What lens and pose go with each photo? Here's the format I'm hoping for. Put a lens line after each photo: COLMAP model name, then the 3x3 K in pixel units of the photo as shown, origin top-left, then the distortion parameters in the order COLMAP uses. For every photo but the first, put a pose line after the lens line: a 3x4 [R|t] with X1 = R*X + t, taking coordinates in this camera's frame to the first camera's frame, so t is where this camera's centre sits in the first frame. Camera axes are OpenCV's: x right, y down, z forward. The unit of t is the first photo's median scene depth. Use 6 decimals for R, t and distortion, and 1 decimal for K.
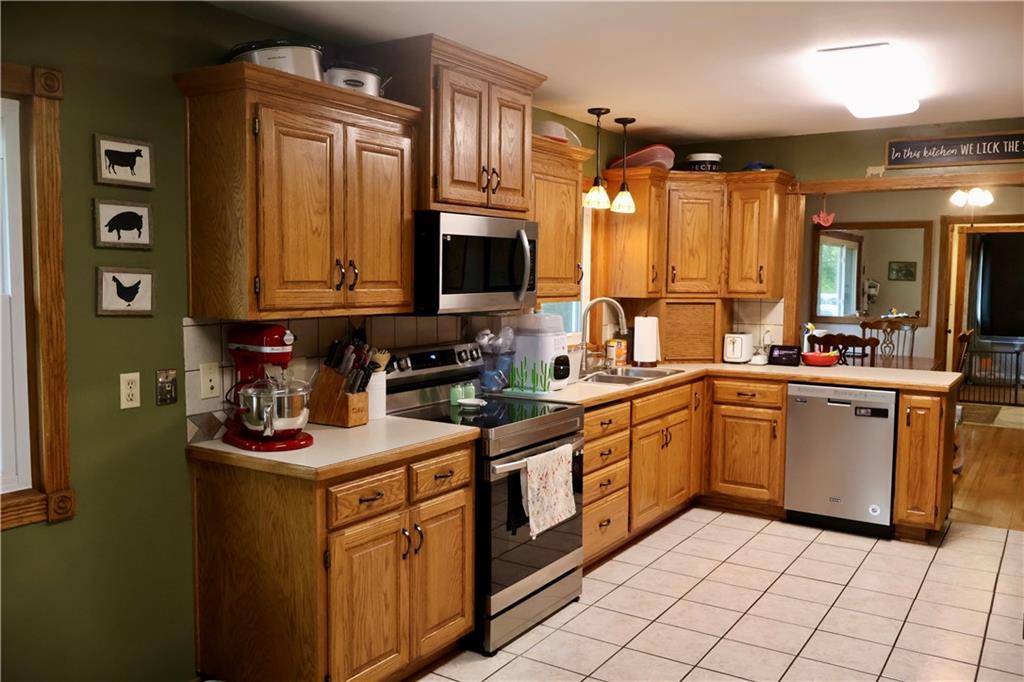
lens RADIAL K [[852.4, 0, 509.2], [0, 852.4, 341.9], [0, 0, 1]] dist [-0.016815, 0.012776]
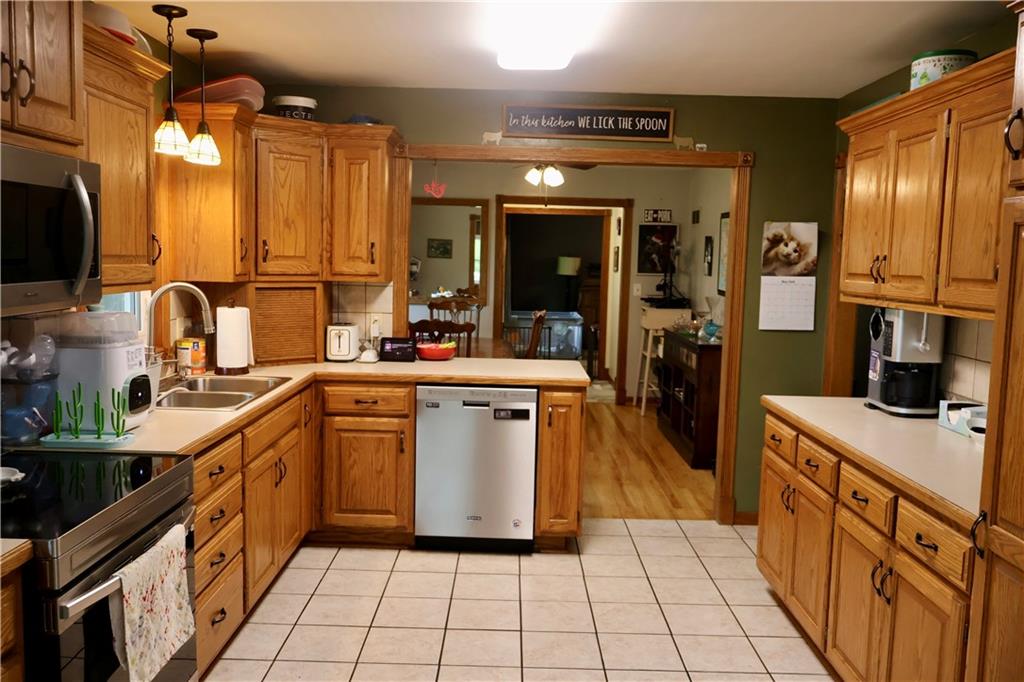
lens RADIAL K [[852.4, 0, 517.5], [0, 852.4, 344.8], [0, 0, 1]] dist [-0.016815, 0.012776]
pose [[0.837711, -0.041870, 0.544507, -0.039566], [0.022889, 0.998872, 0.041595, -0.022716], [-0.545635, -0.022382, 0.837724, 0.245664]]
